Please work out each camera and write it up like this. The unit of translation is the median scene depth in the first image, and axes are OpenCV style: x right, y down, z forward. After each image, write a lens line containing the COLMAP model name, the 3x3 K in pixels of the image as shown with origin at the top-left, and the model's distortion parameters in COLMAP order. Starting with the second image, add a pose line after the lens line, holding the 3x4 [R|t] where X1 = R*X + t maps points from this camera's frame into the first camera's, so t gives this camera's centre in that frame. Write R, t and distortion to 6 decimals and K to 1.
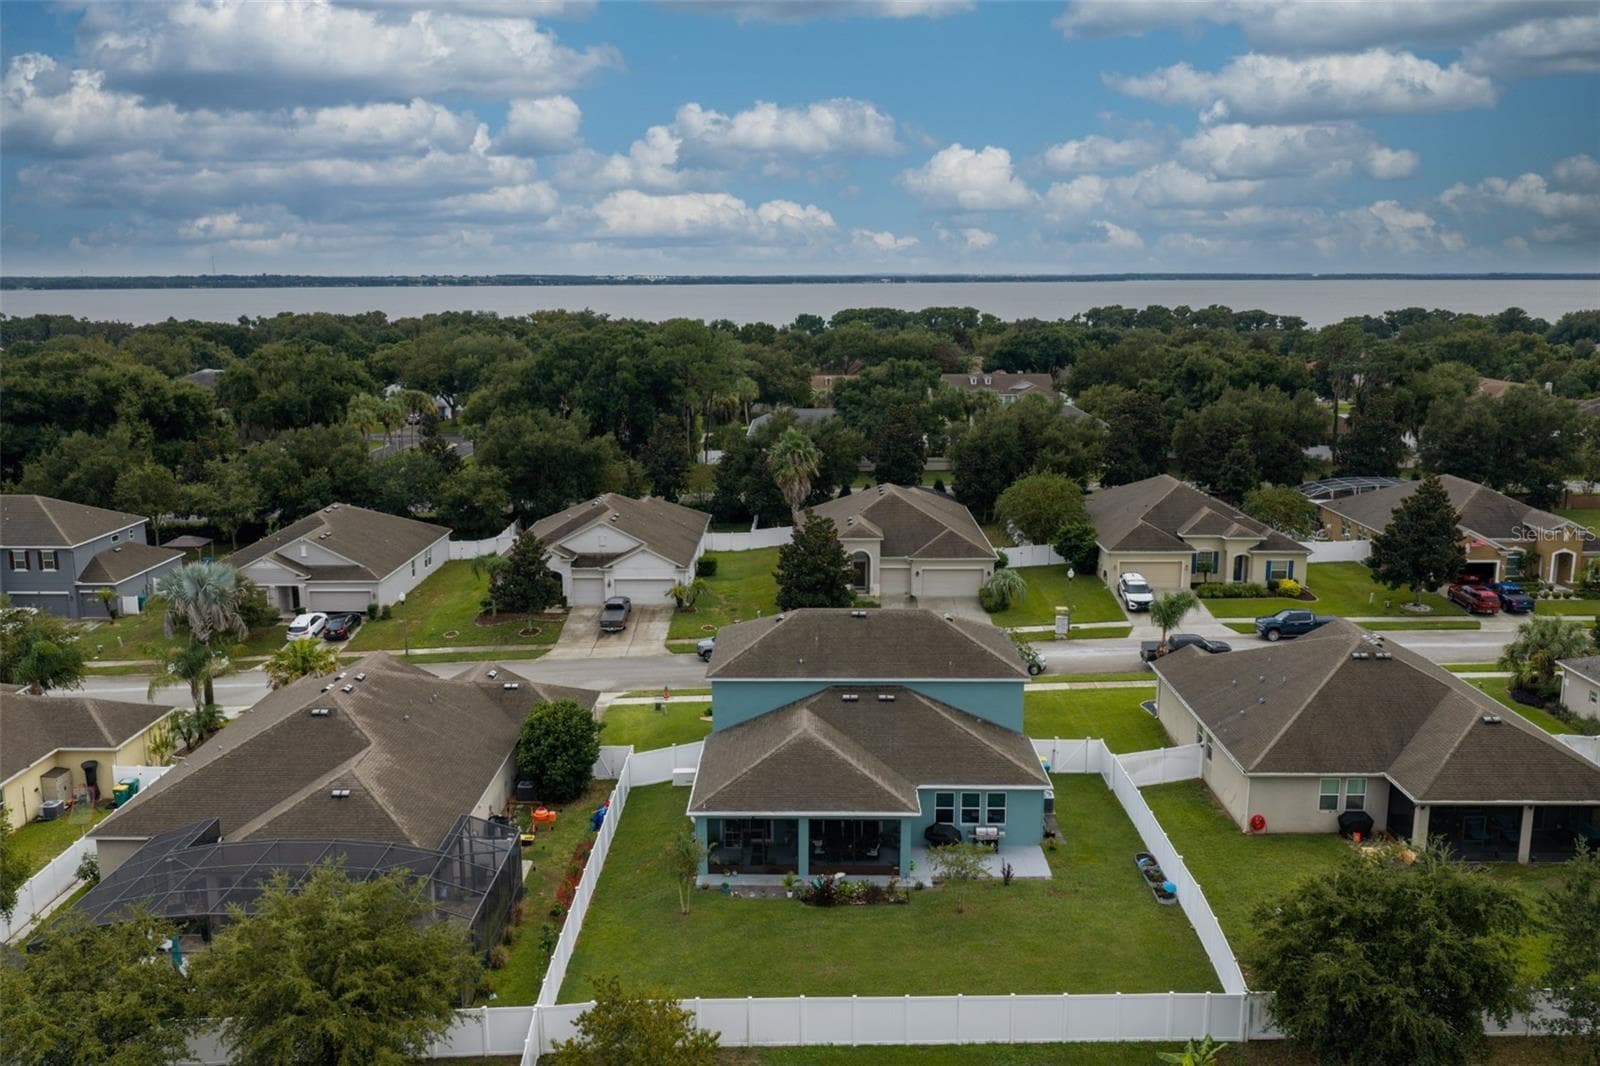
lens RADIAL K [[1337.4, 0, 801.4], [0, 1337.4, 539.6], [0, 0, 1]] dist [0.008861, -0.006843]
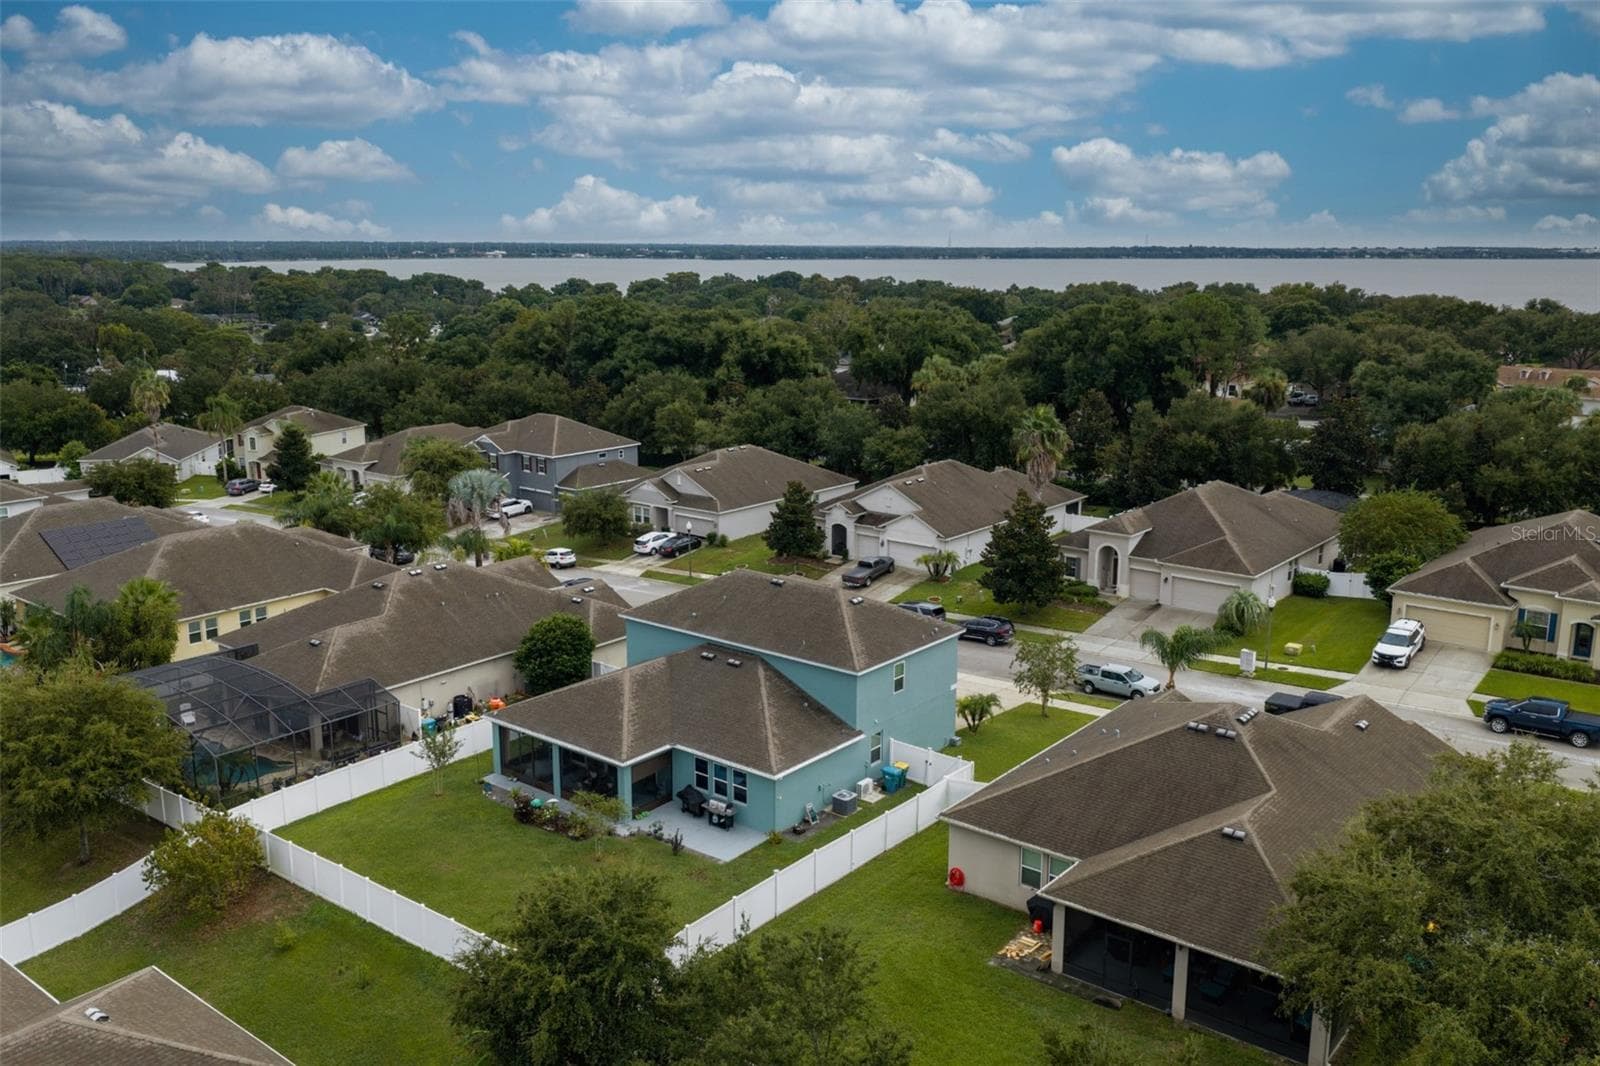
lens RADIAL K [[1337.4, 0, 800.4], [0, 1337.4, 526.4], [0, 0, 1]] dist [0.008861, -0.006843]
pose [[0.780342, 0.131614, -0.611346, 0.434881], [-0.124943, 0.990704, 0.053803, -0.027499], [0.612744, 0.034398, 0.789532, 0.139554]]
